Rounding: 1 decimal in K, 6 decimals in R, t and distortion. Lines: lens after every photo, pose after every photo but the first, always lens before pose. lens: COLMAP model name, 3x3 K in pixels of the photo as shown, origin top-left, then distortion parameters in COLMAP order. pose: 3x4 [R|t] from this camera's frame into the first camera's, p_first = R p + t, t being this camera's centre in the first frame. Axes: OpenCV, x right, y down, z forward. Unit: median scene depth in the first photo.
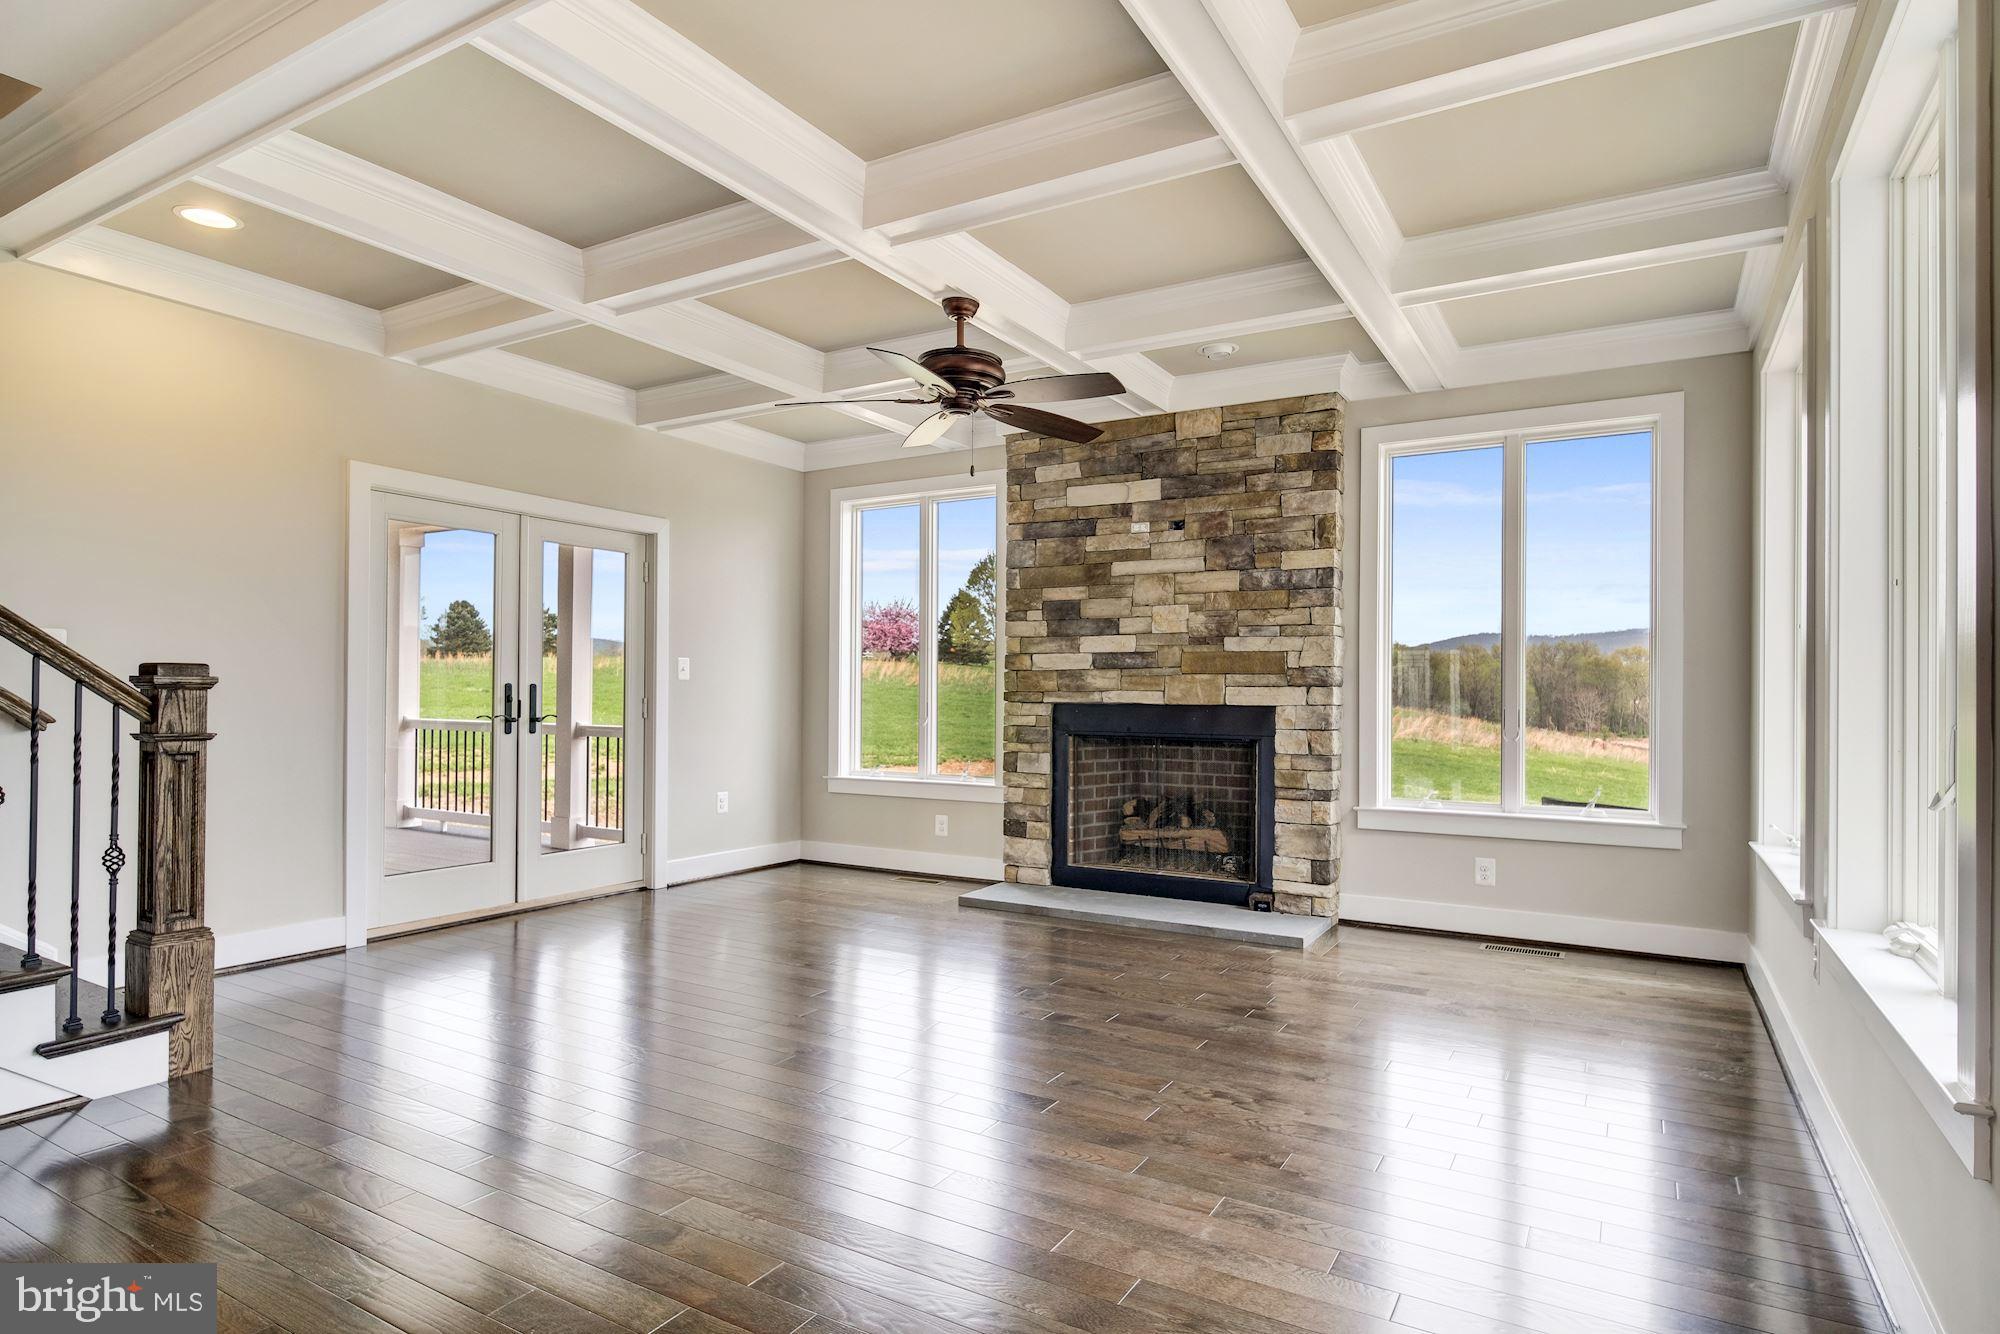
lens RADIAL K [[1073.8, 0, 1011.3], [0, 1073.8, 688.3], [0, 0, 1]] dist [0.000128, 0.000184]
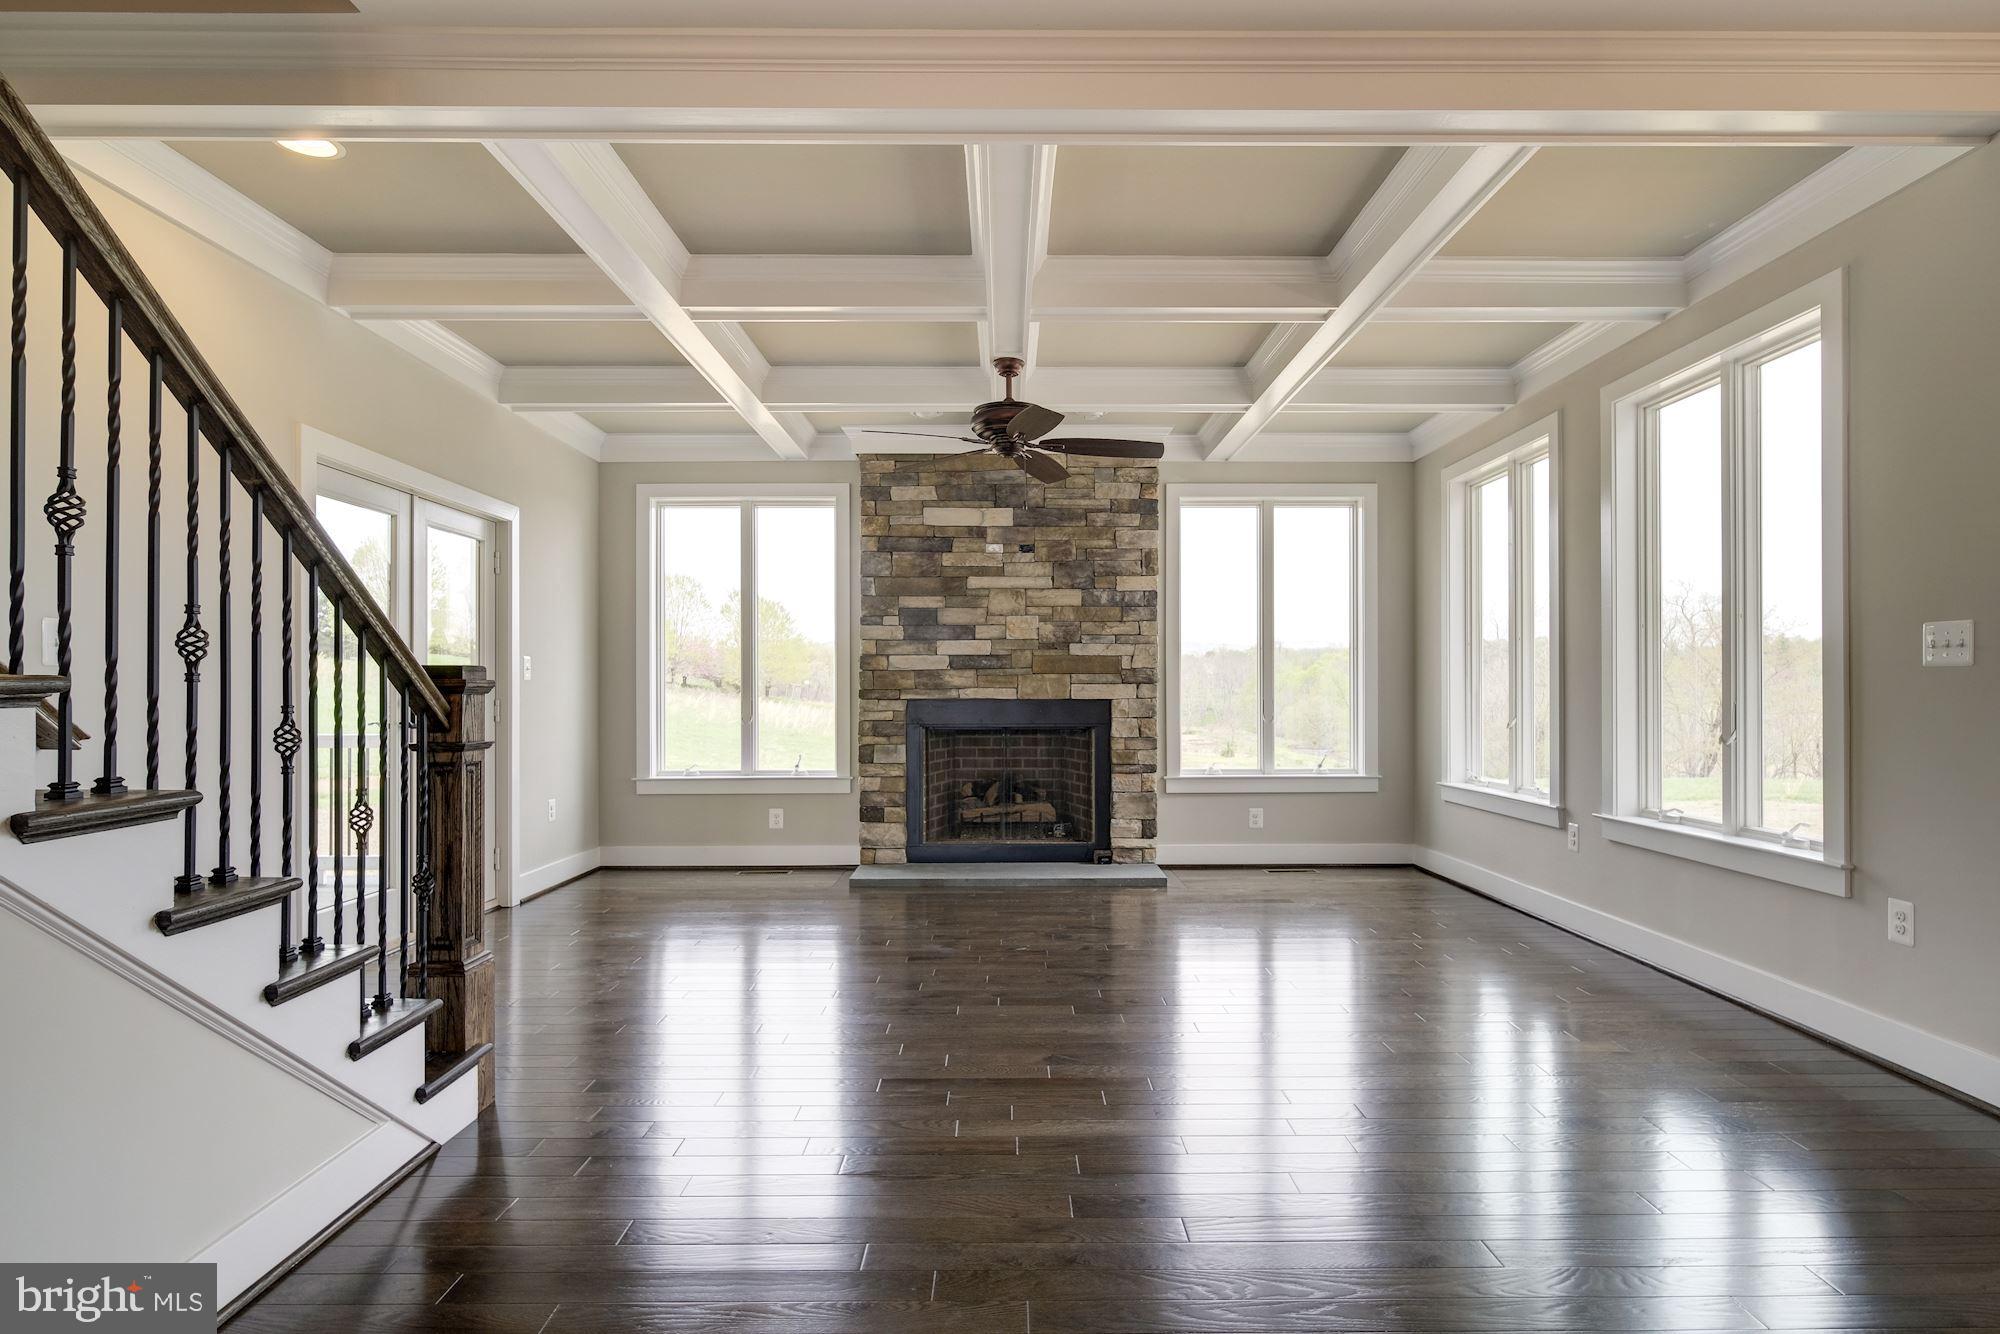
lens RADIAL K [[1073.8, 0, 1011.3], [0, 1073.8, 688.3], [0, 0, 1]] dist [0.000128, 0.000184]
pose [[0.859513, -0.007759, 0.511055, -0.462635], [0.005998, 0.999969, 0.005096, -0.003151], [-0.511079, -0.001315, 0.859533, -0.014395]]
